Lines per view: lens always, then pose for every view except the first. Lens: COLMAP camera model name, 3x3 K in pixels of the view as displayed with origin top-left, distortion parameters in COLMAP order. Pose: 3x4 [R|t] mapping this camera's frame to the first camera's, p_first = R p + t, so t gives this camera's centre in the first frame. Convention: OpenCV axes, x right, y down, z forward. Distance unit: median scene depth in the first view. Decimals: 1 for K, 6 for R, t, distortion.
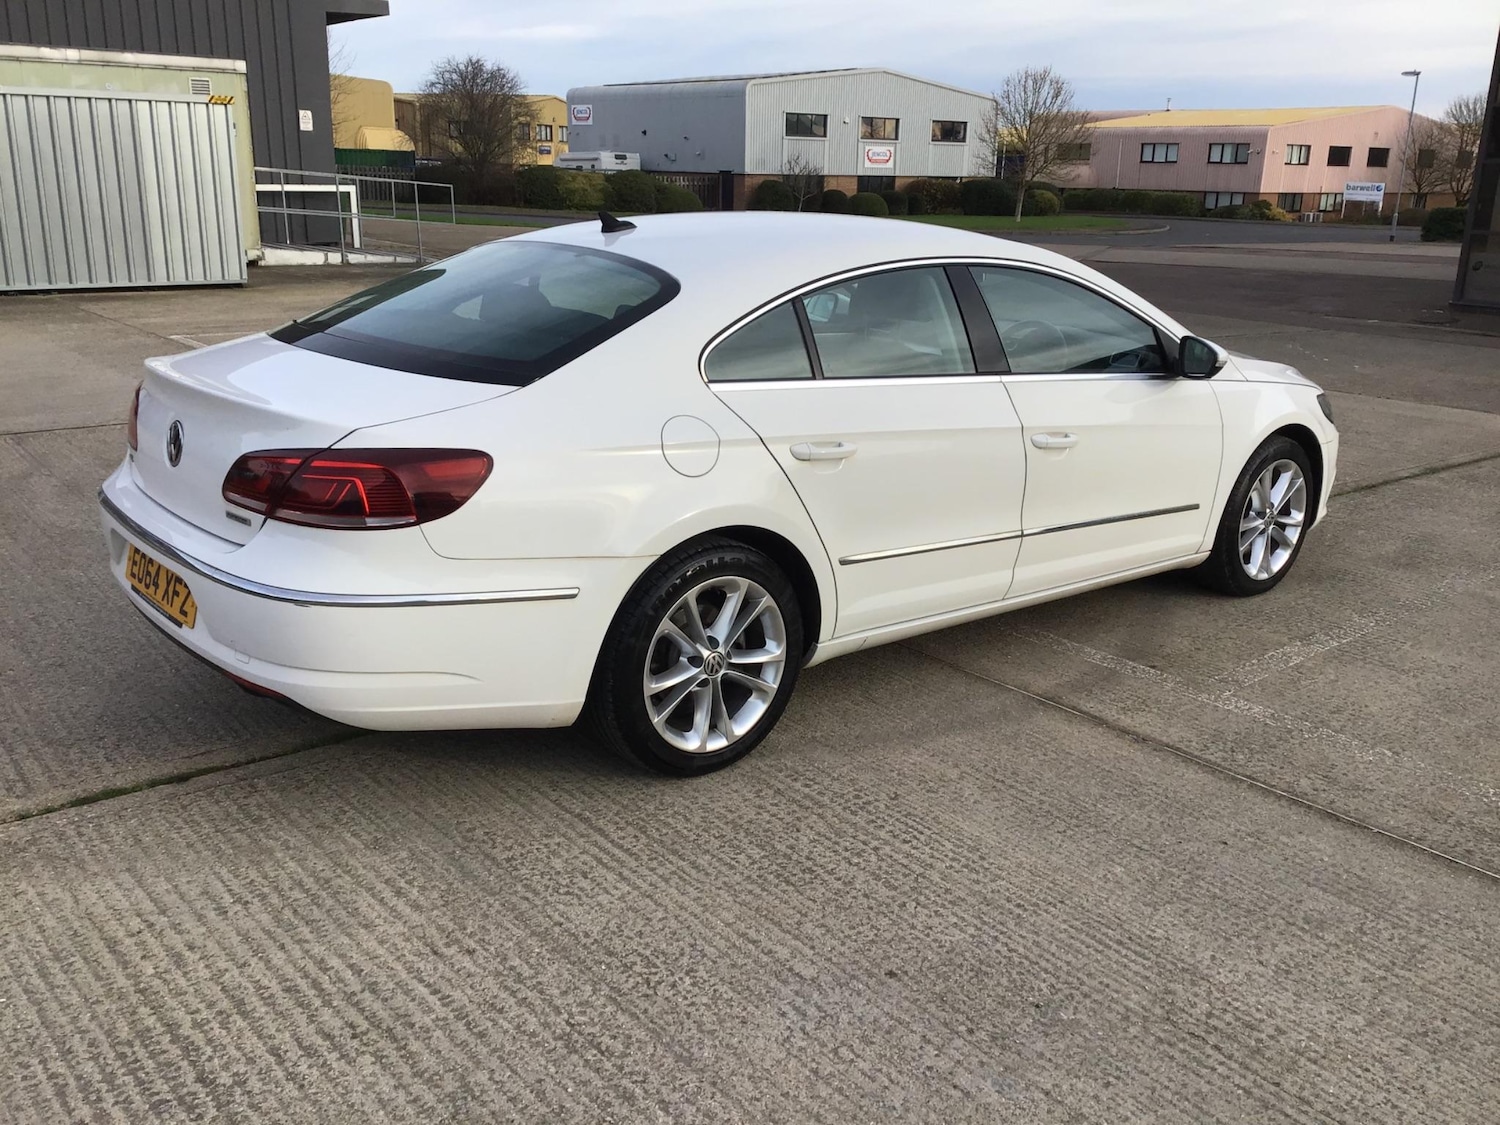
lens RADIAL K [[1327.8, 0, 759.5], [0, 1327.8, 572.3], [0, 0, 1]] dist [0.111060, -0.177261]
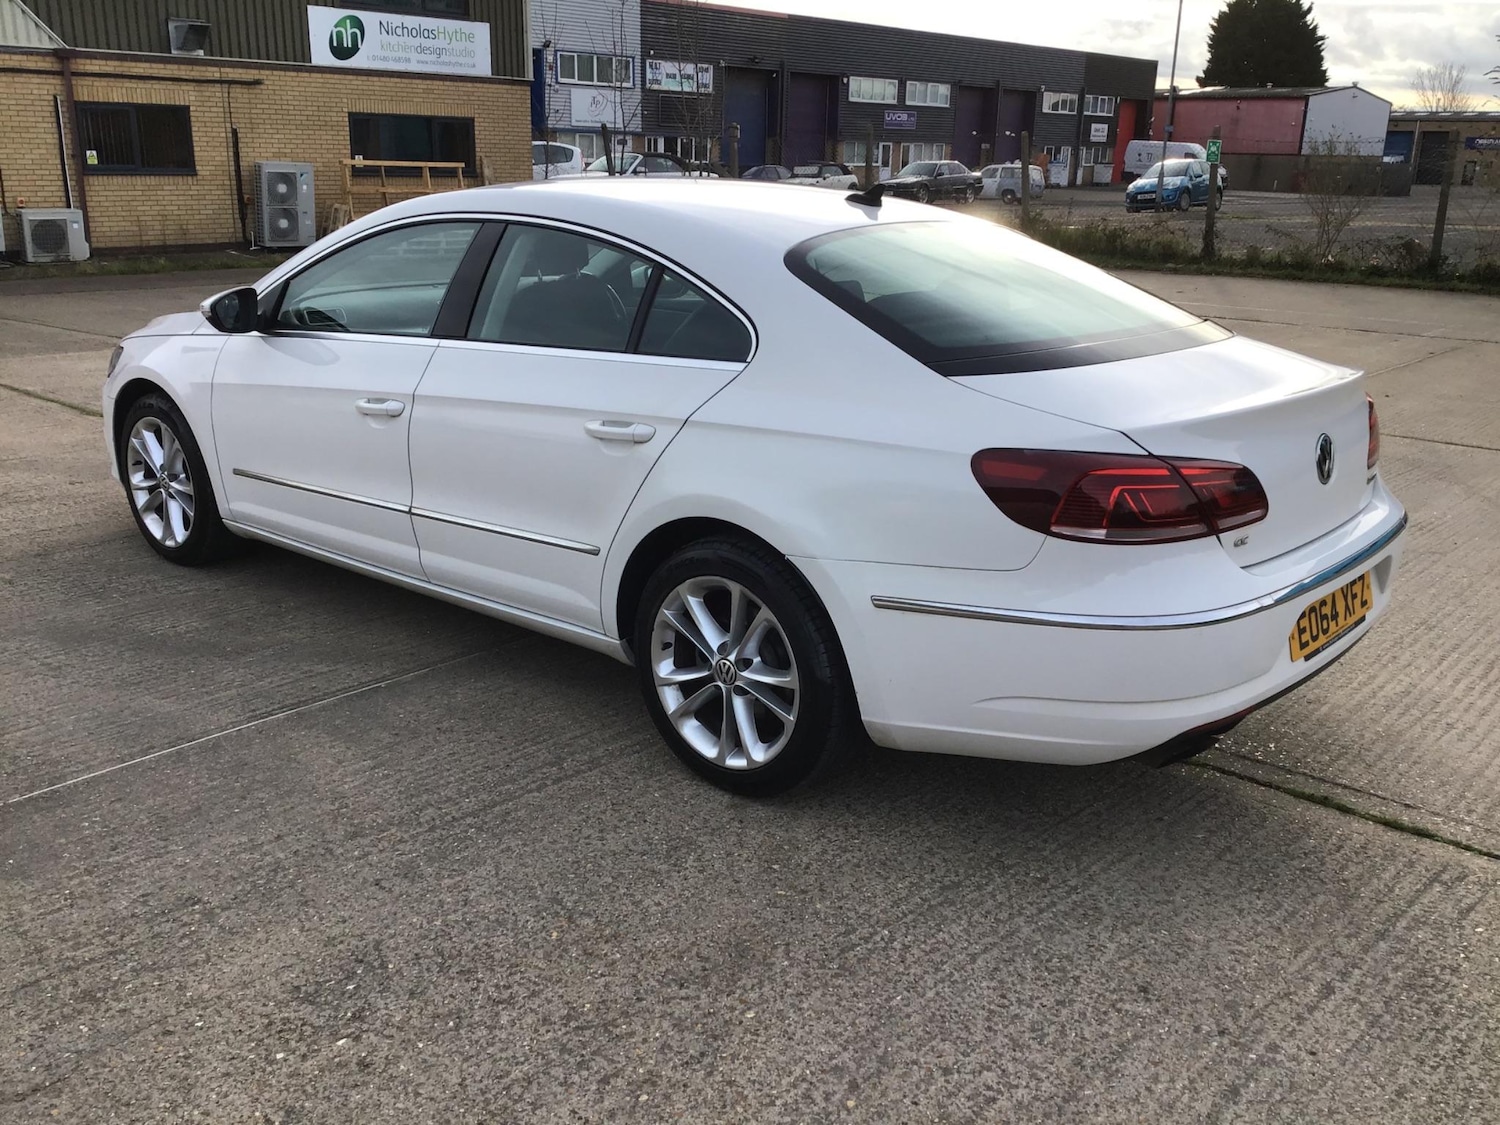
lens RADIAL K [[1327.8, 0, 759.5], [0, 1327.8, 572.3], [0, 0, 1]] dist [0.111060, -0.177261]
pose [[-0.153974, -0.321327, 0.934367, -1.027076], [0.263118, 0.898164, 0.352236, -0.368175], [-0.952397, 0.300084, -0.053748, 1.178265]]
